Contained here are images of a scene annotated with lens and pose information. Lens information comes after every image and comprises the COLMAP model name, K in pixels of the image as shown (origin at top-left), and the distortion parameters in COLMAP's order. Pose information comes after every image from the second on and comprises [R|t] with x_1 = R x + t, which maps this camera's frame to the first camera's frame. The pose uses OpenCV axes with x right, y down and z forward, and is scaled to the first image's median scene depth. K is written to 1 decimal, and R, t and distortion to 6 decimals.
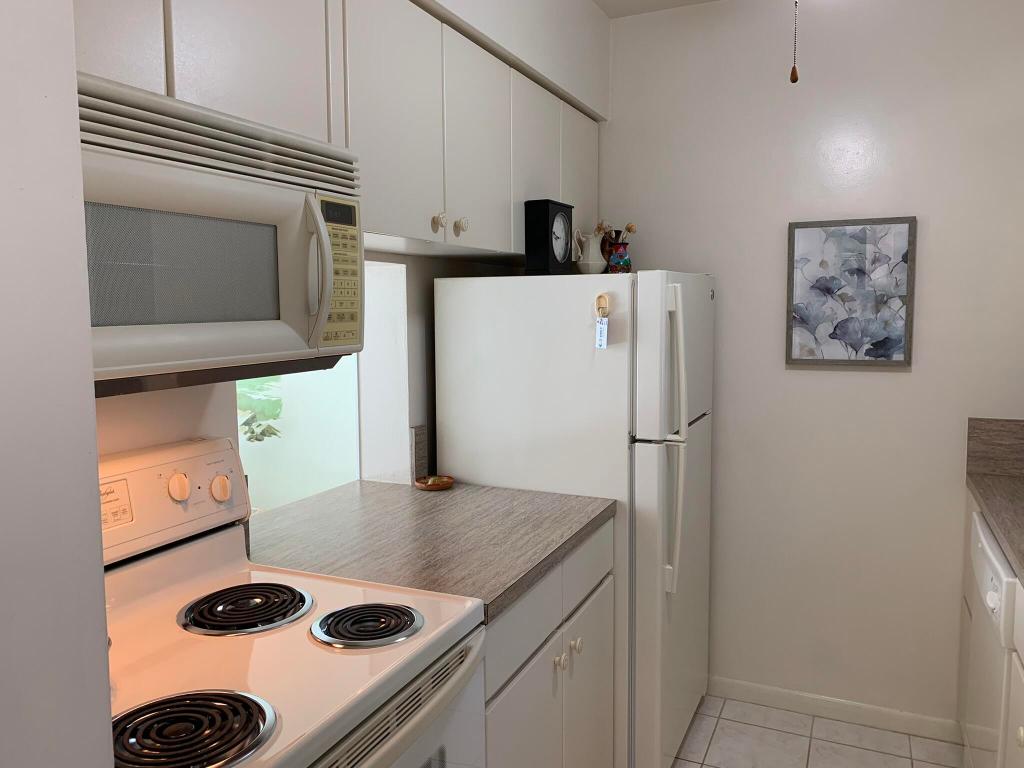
lens RADIAL K [[790.8, 0, 485.4], [0, 790.8, 383.9], [0, 0, 1]] dist [0.032229, -0.038009]
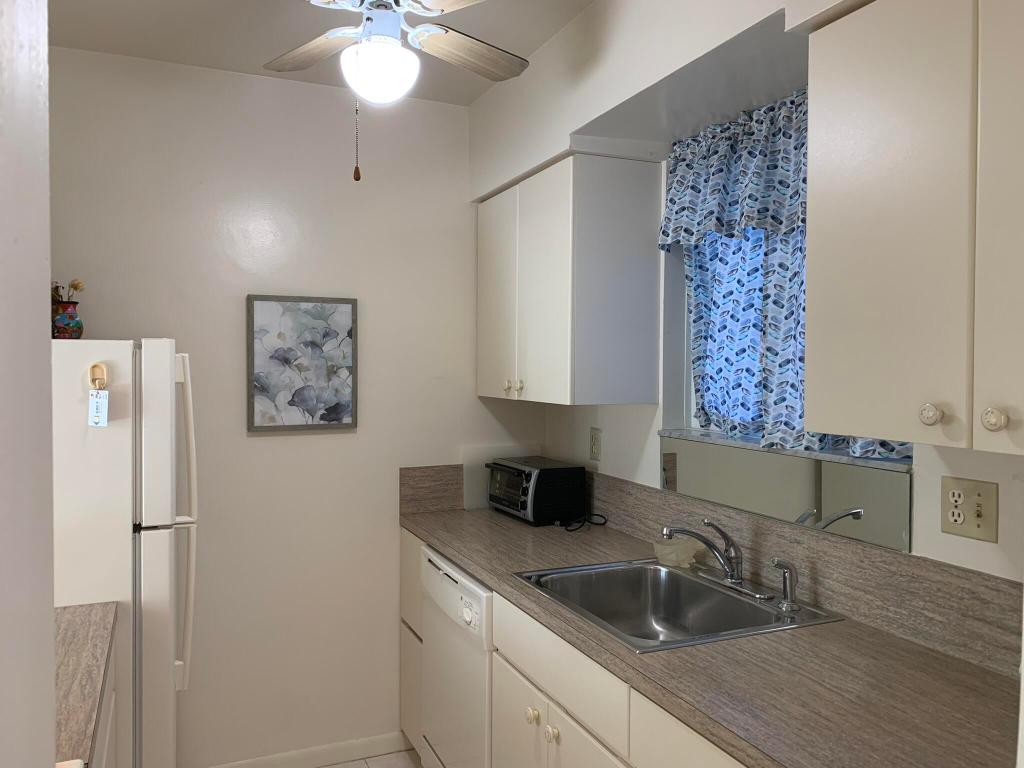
lens RADIAL K [[790.8, 0, 513.6], [0, 790.8, 386.9], [0, 0, 1]] dist [0.032229, -0.038009]
pose [[0.650774, -0.011915, 0.759178, -0.183693], [0.065931, 0.996987, -0.040869, -0.019437], [-0.756403, 0.076649, 0.649599, 0.083575]]
